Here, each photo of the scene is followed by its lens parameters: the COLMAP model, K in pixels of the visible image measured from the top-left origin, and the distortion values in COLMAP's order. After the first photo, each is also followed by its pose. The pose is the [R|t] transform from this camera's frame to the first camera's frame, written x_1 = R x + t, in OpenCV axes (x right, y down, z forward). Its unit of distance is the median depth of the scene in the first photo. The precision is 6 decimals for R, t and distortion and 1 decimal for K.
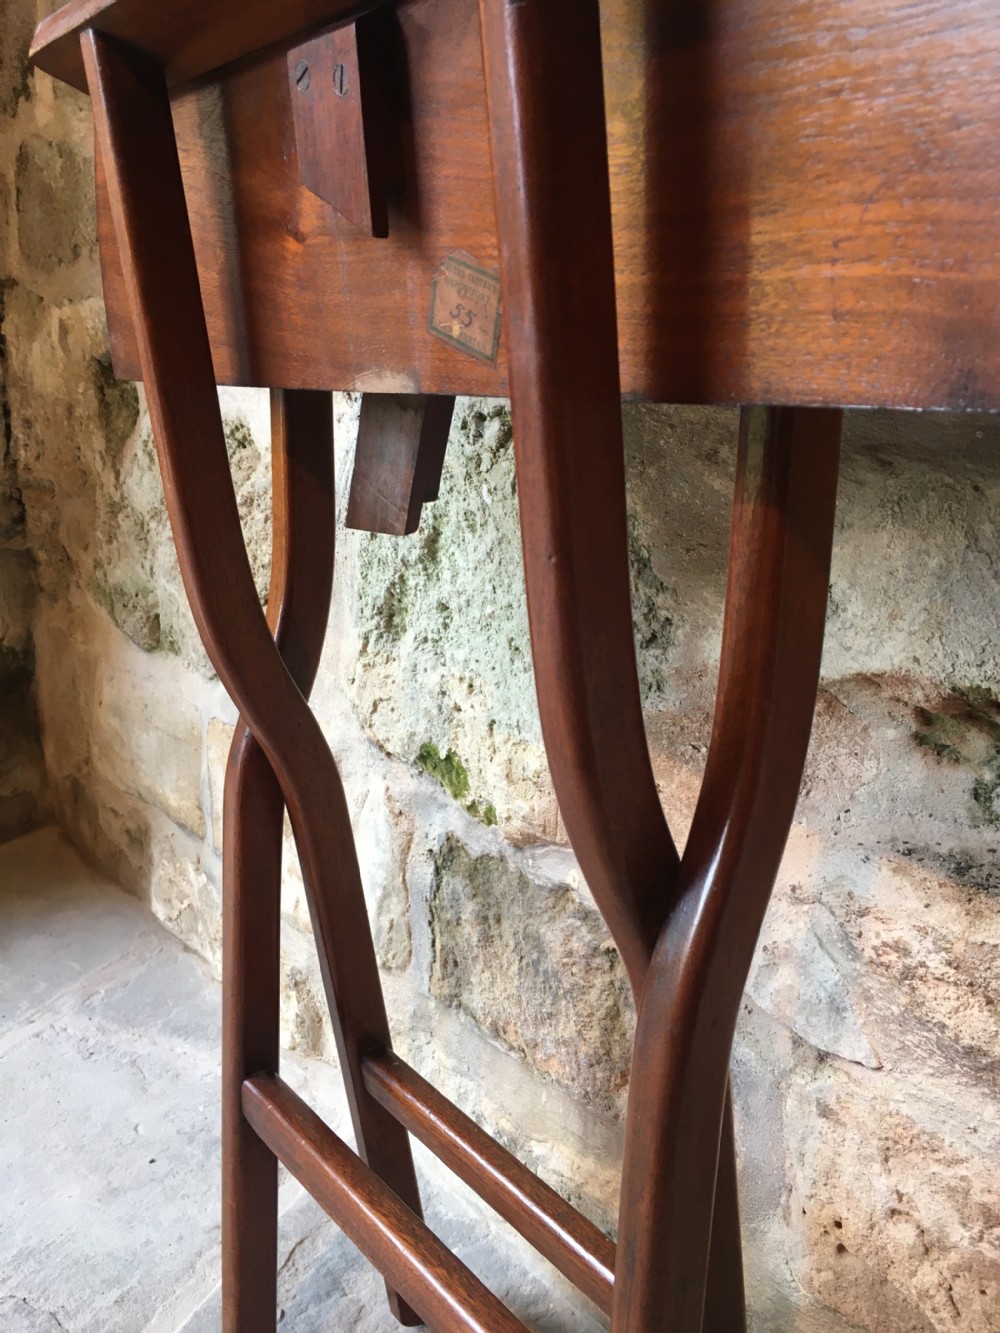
lens RADIAL K [[1144.4, 0, 503.2], [0, 1144.4, 668.6], [0, 0, 1]] dist [0.083494, -0.124117]
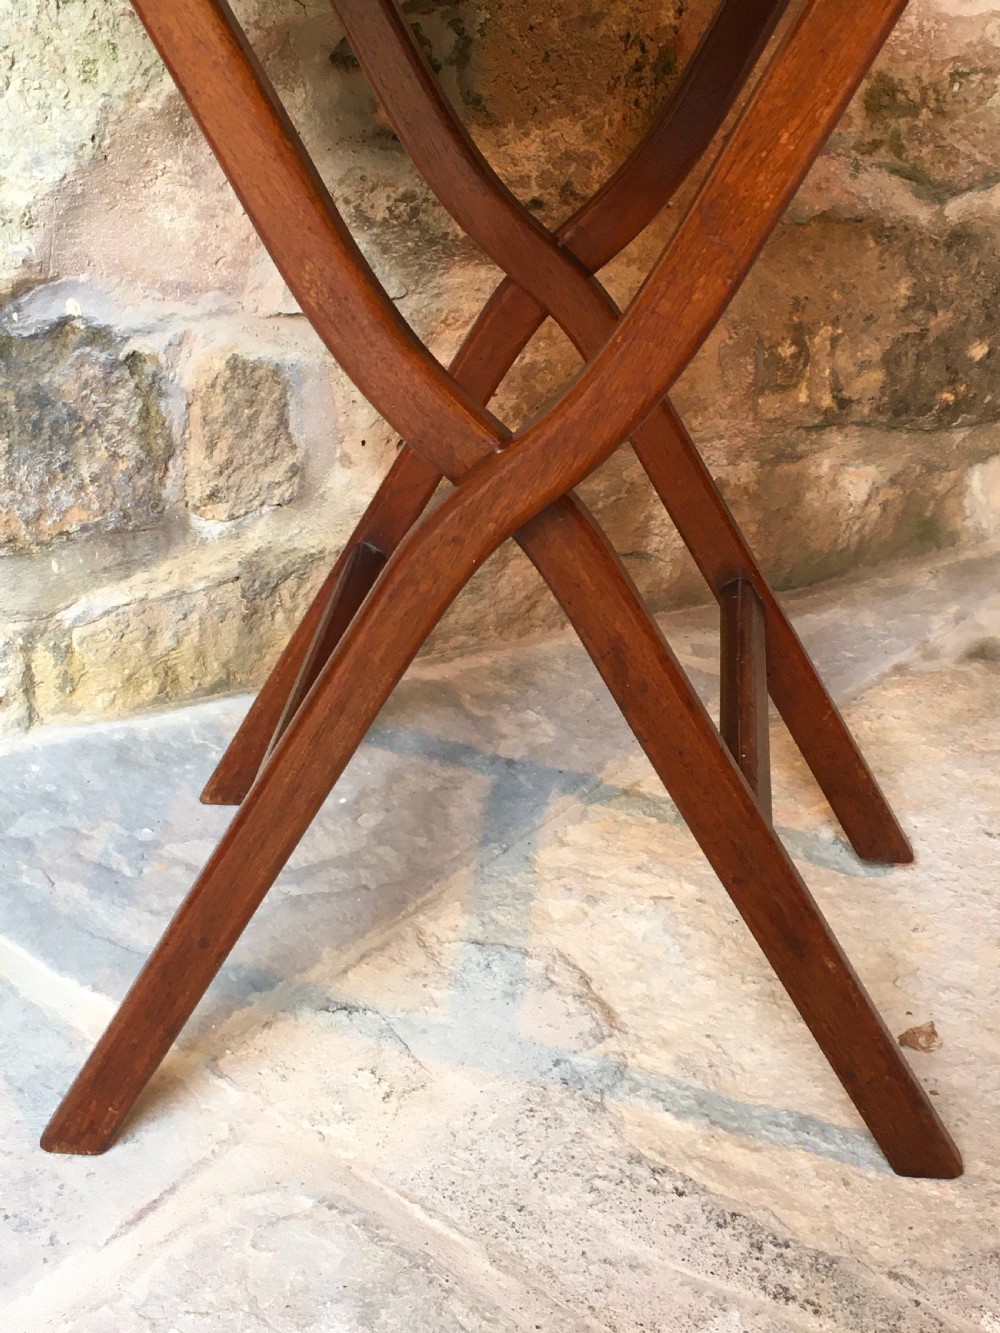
lens RADIAL K [[1891.0, 0, 506.2], [0, 1891.0, 671.2], [0, 0, 1]] dist [0.059761, 0.000000]
pose [[0.219696, -0.429005, 0.876178, -1.390926], [0.236938, 0.894694, 0.378660, -0.068398], [-0.946358, 0.124410, 0.298209, 0.181777]]
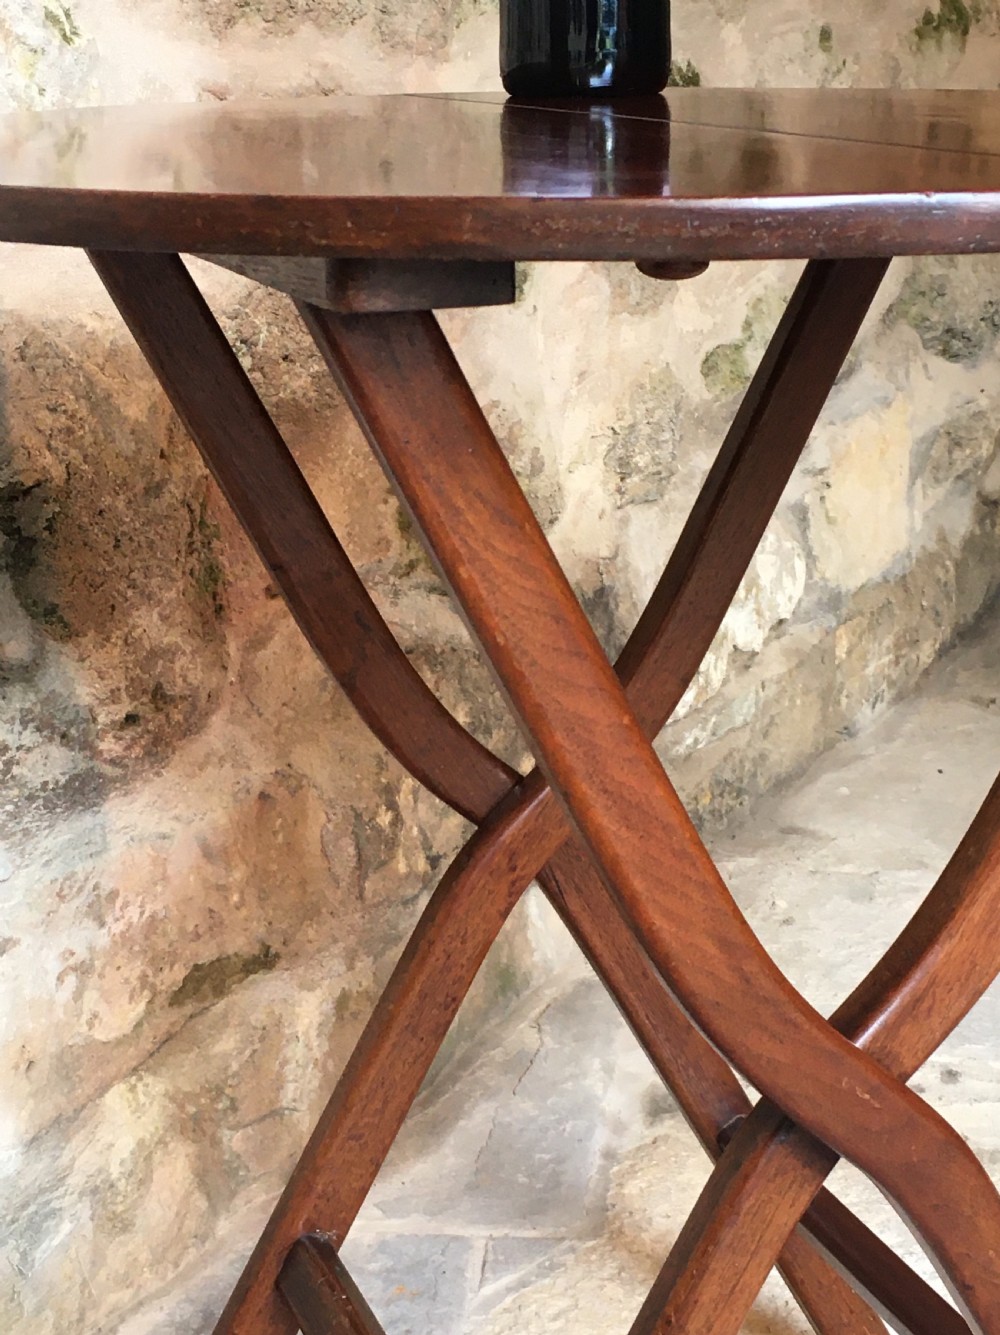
lens RADIAL K [[2342.7, 0, 506.0], [0, 2342.7, 672.2], [0, 0, 1]] dist [0.055144, 0.000000]
pose [[-0.342850, -0.260148, 0.902650, -1.270791], [0.276179, 0.890509, 0.361549, -0.346730], [-0.897875, 0.373250, -0.233463, 0.757222]]
